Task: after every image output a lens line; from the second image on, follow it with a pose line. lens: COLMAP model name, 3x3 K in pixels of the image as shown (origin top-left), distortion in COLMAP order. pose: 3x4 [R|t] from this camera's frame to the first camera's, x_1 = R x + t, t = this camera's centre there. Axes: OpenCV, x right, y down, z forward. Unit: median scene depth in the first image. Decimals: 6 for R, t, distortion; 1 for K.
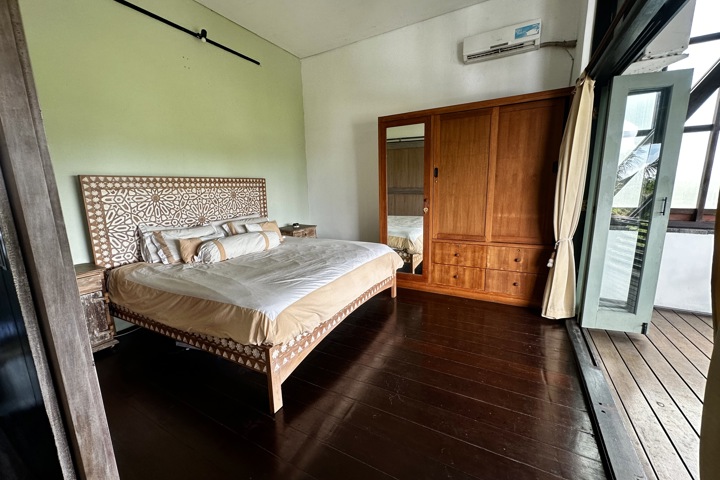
lens RADIAL K [[292.1, 0, 360.2], [0, 292.1, 240.2], [0, 0, 1]] dist [-0.001623, 0.000008]
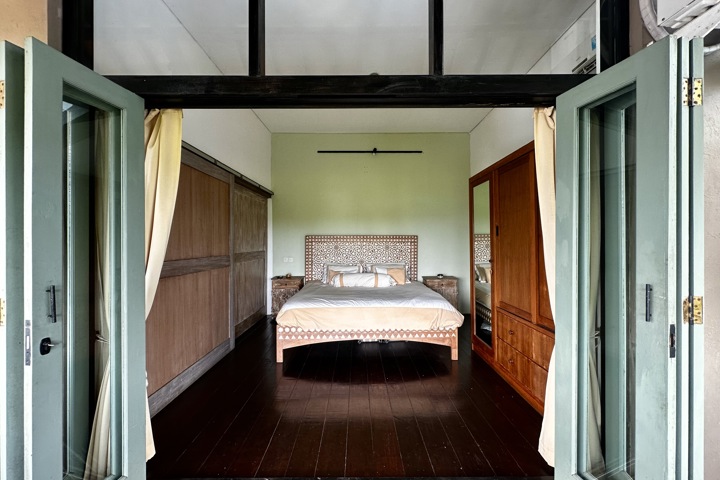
lens RADIAL K [[292.1, 0, 360.2], [0, 292.1, 241.8], [0, 0, 1]] dist [-0.001623, 0.000008]
pose [[0.477899, 0.021782, -0.878145, 0.872199], [-0.168047, 0.983496, -0.067058, -0.072889], [0.862191, 0.179616, 0.473672, 0.238030]]
